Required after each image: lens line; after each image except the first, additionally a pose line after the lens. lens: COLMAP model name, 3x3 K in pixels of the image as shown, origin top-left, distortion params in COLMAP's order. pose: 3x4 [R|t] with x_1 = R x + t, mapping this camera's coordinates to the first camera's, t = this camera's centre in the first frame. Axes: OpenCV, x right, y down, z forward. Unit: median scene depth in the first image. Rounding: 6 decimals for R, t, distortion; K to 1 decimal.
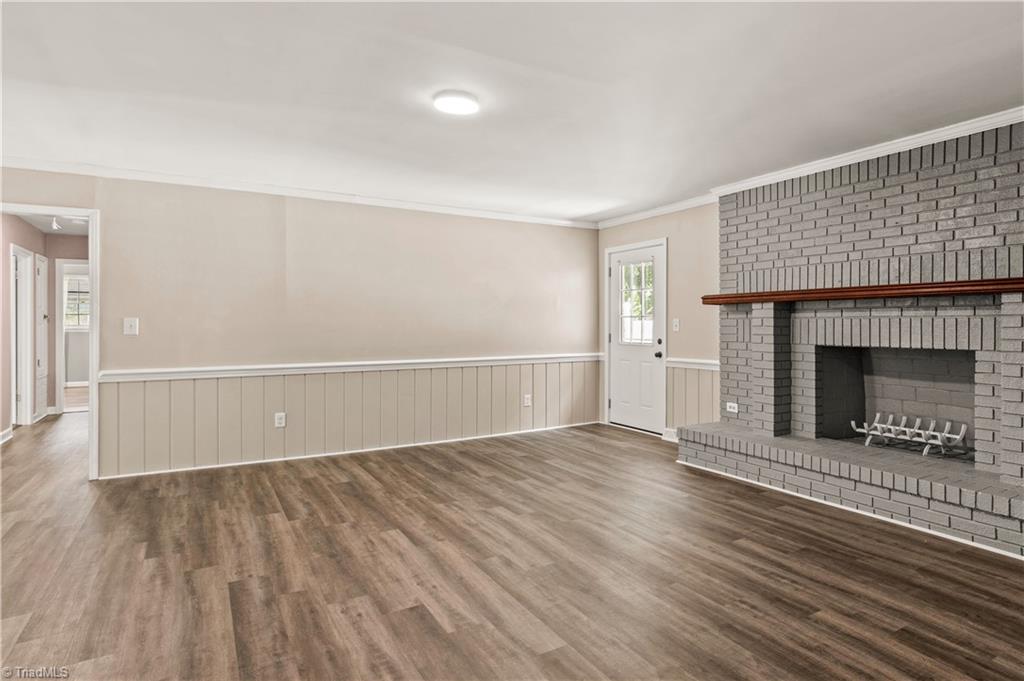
lens RADIAL K [[562.1, 0, 532.1], [0, 562.1, 331.5], [0, 0, 1]] dist [0.002465, 0.000918]
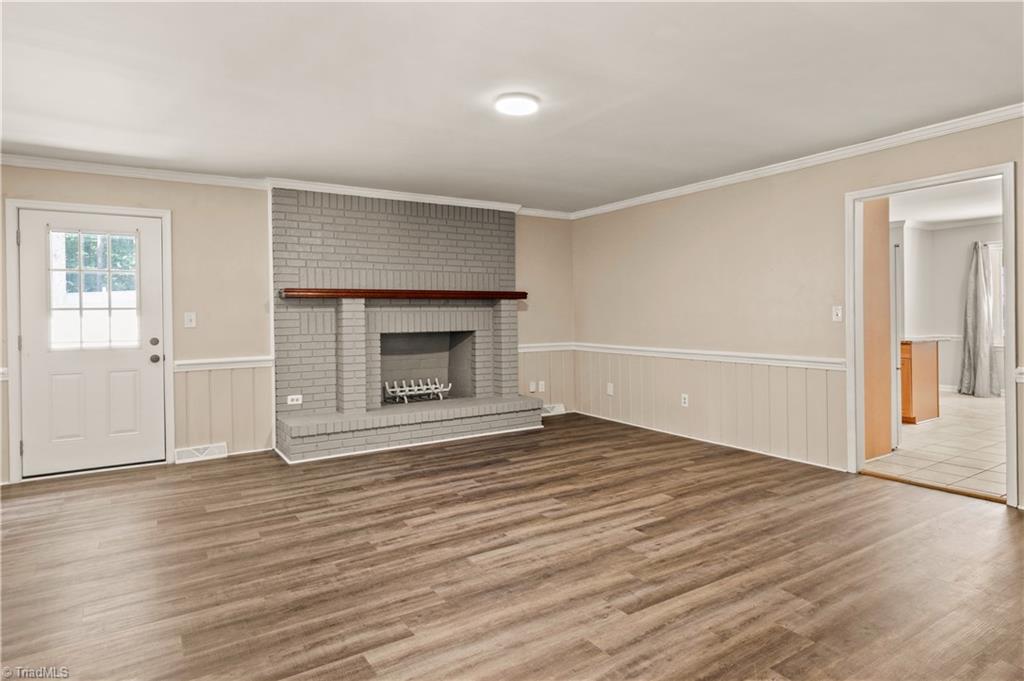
lens RADIAL K [[598.3, 0, 547.4], [0, 598.3, 318.7], [0, 0, 1]] dist [-0.000643, -0.000554]
pose [[-0.060172, -0.004221, 0.998179, -1.092884], [0.025505, 0.999658, 0.005764, -0.008340], [-0.997862, 0.025805, -0.060044, 0.886897]]
